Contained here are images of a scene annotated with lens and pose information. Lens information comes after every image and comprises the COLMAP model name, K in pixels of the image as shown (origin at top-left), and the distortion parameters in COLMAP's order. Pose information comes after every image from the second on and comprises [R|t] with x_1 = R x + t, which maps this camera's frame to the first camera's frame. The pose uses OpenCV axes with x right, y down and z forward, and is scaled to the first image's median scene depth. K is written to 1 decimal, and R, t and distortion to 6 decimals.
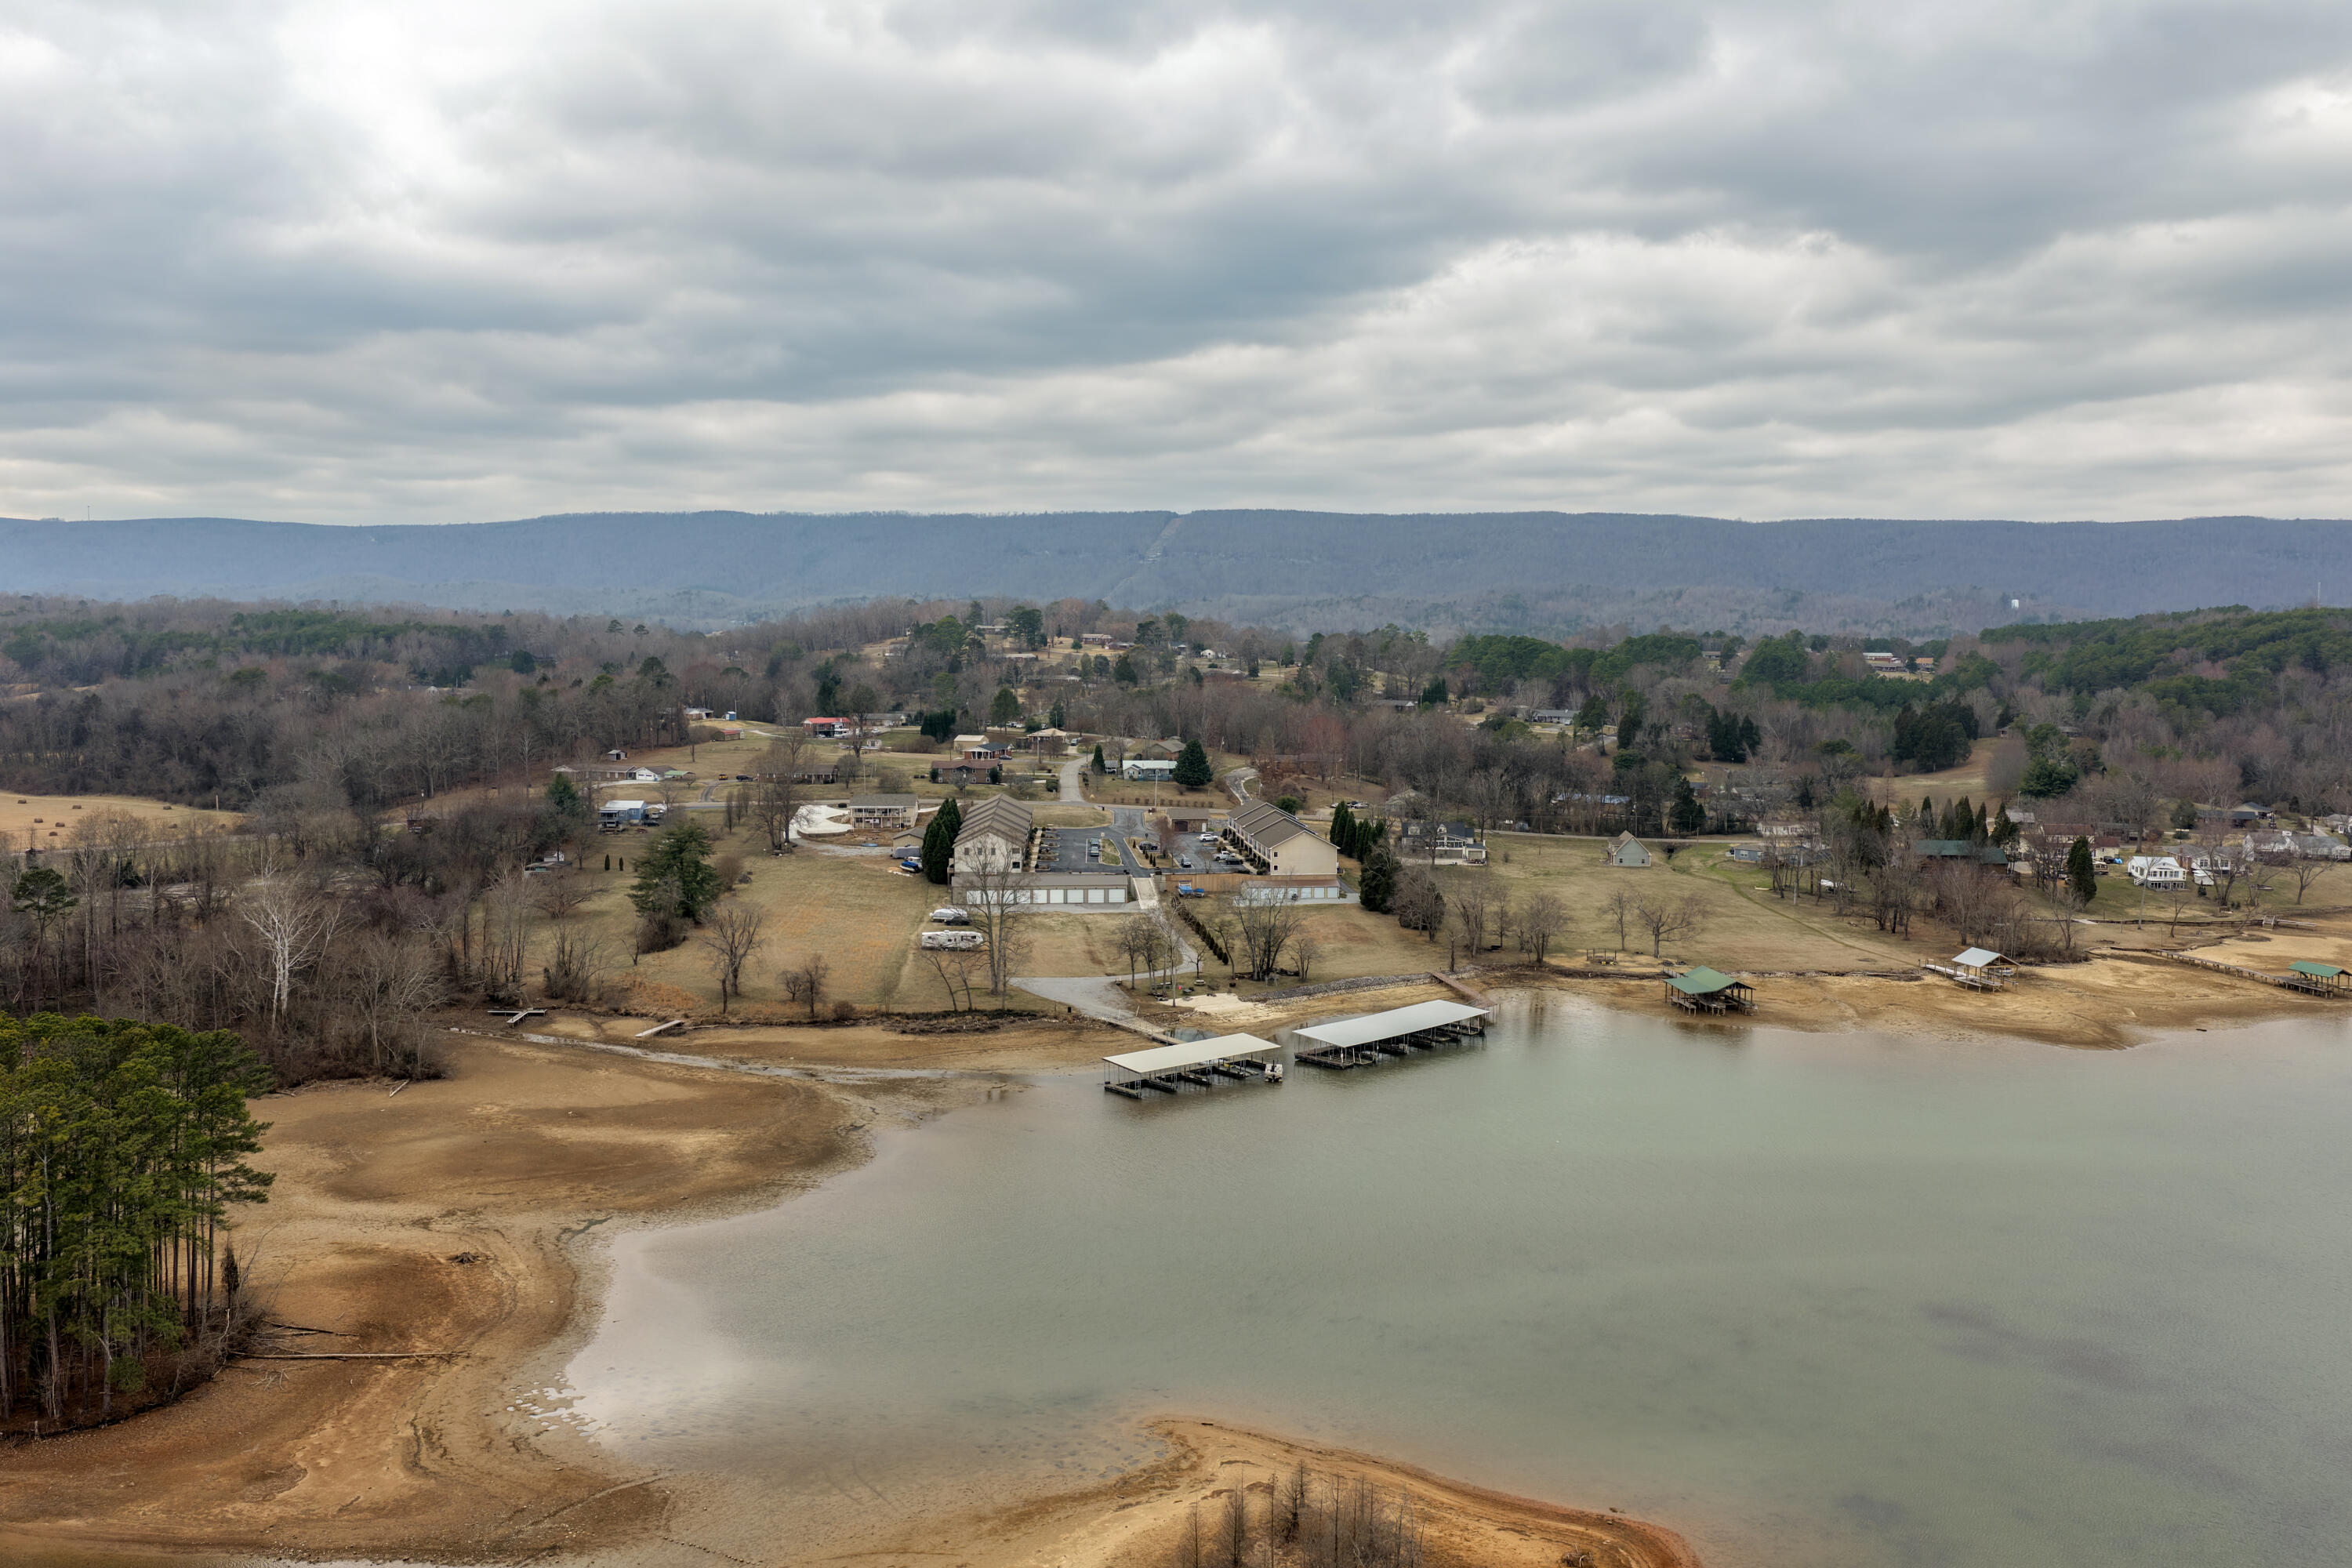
lens RADIAL K [[2002.8, 0, 1176.0], [0, 2002.8, 784.0], [0, 0, 1]] dist [-0.000396, 0.043005]
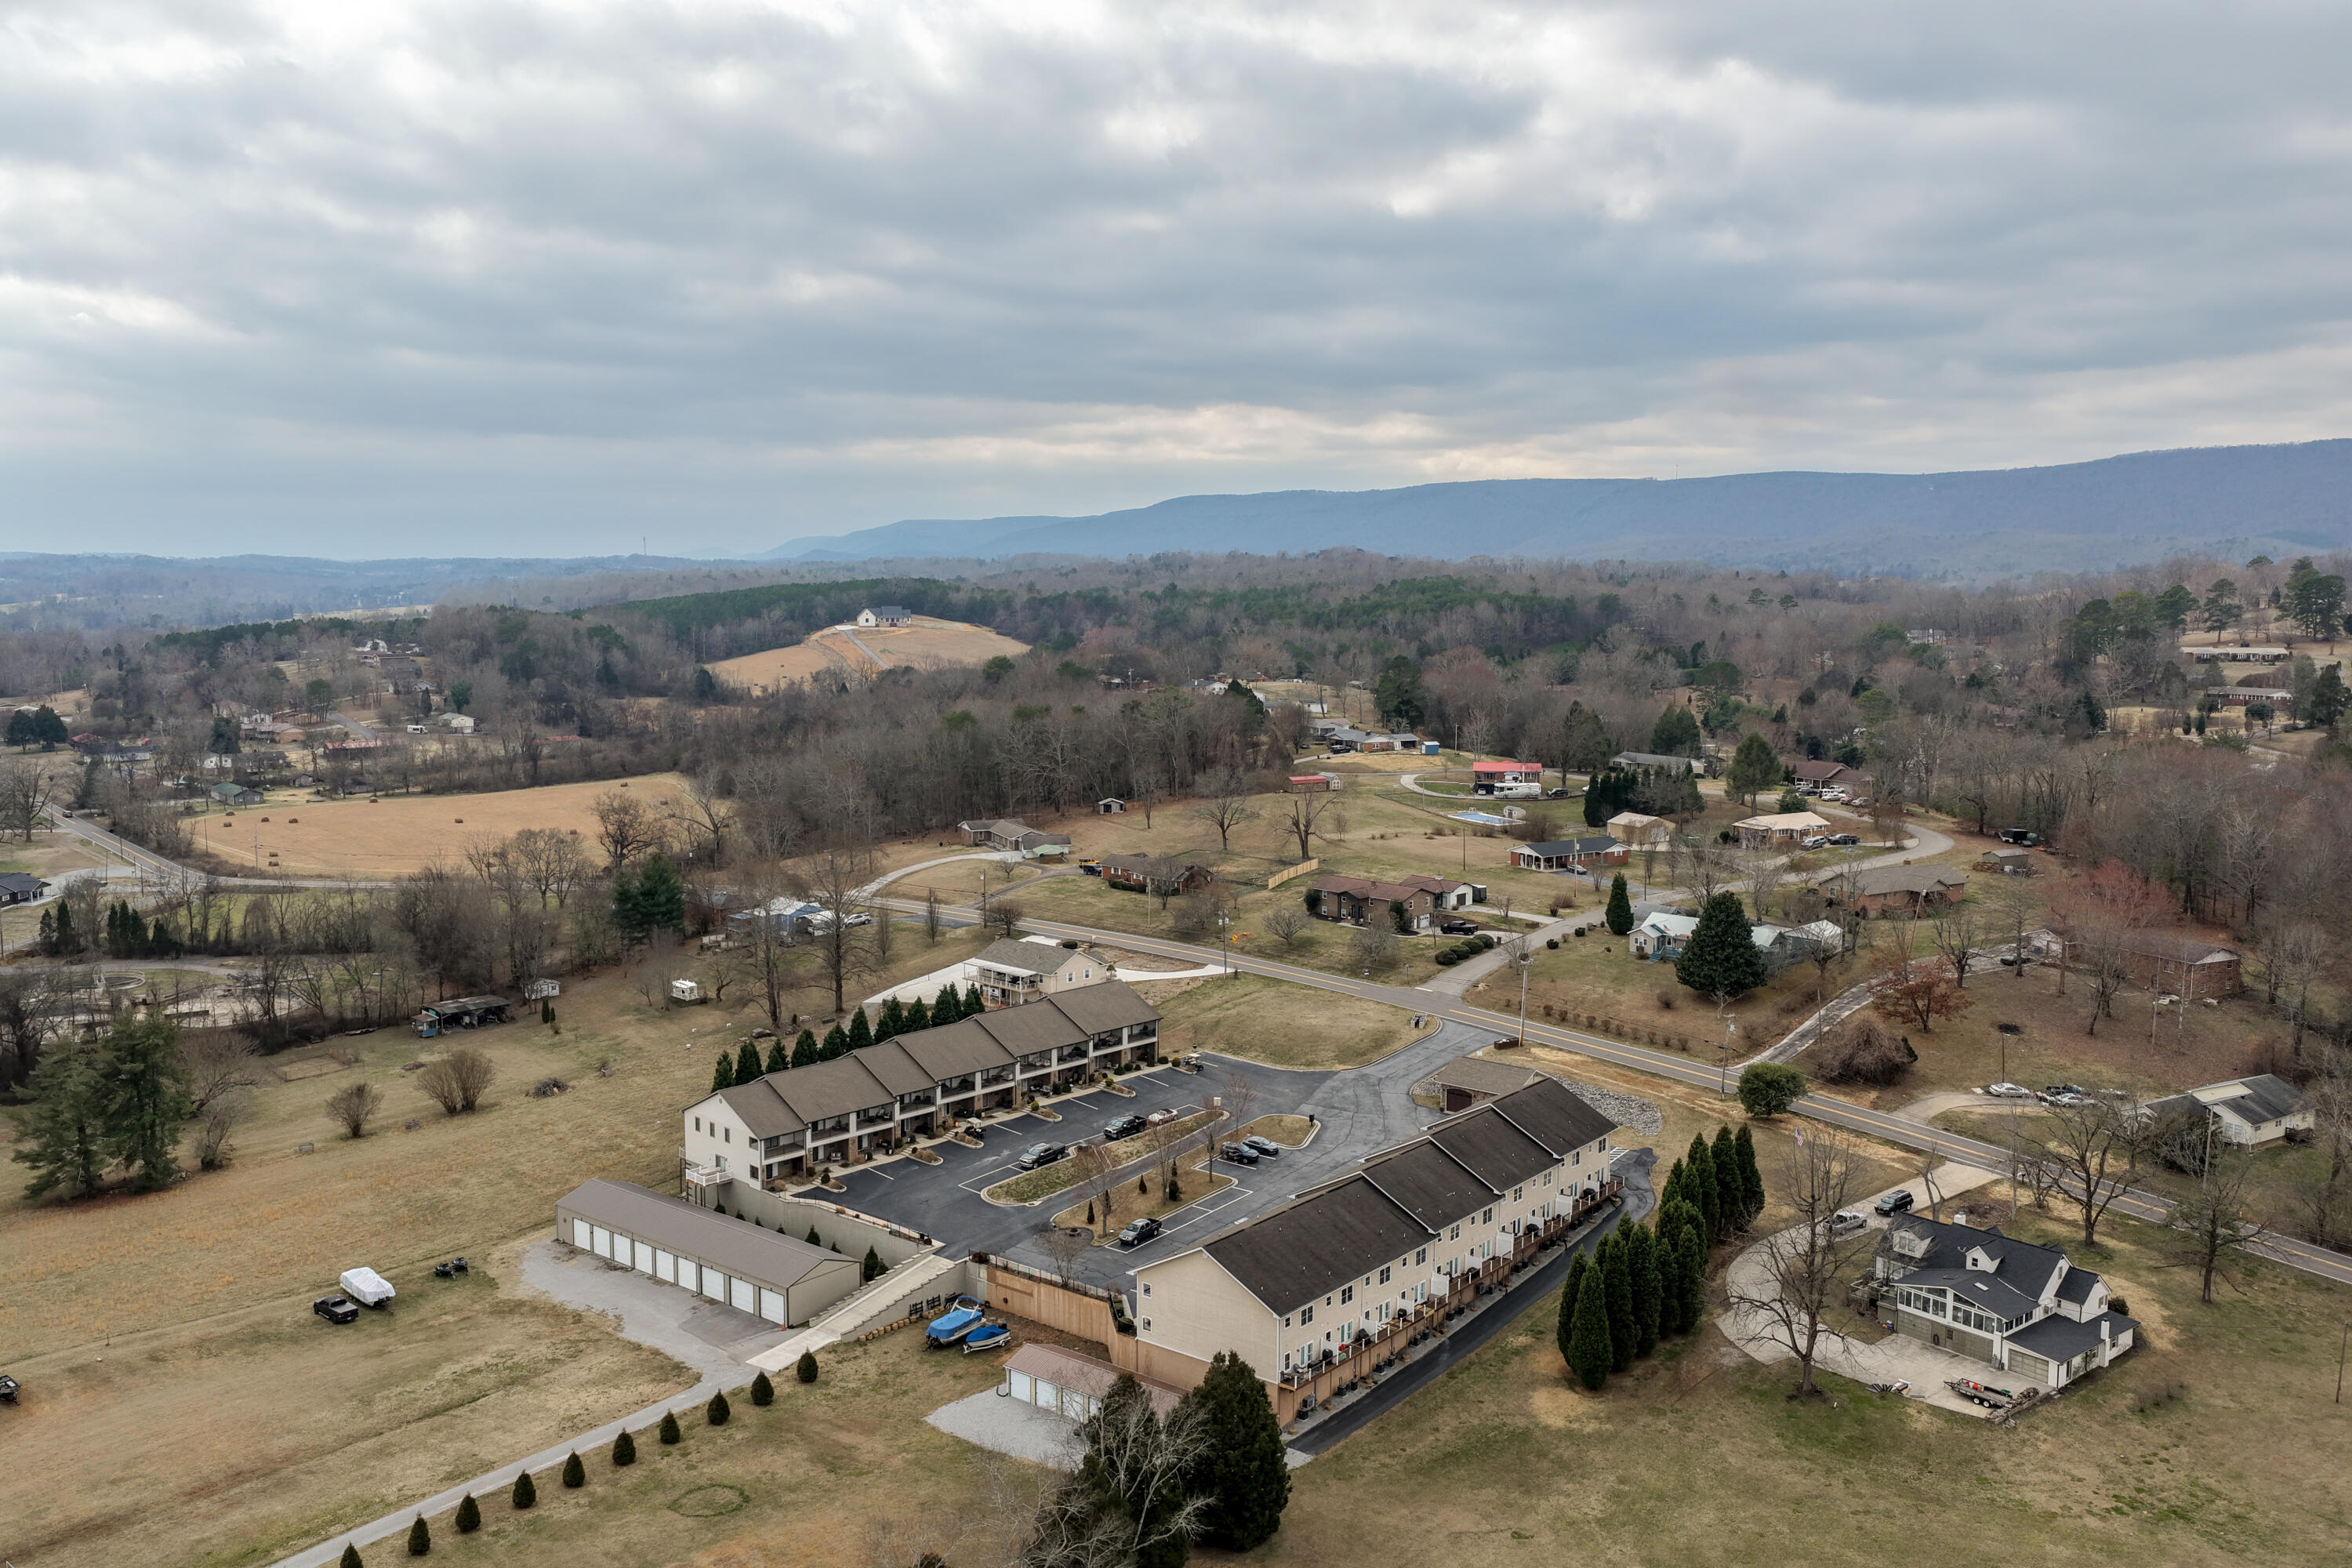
lens RADIAL K [[1946.8, 0, 1186.2], [0, 1946.8, 874.6], [0, 0, 1]] dist [-0.000720, -0.005534]
pose [[0.685801, 0.109854, -0.719450, 0.247750], [-0.055584, 0.993561, 0.098723, -0.063811], [0.725663, -0.027714, 0.687492, 0.594204]]
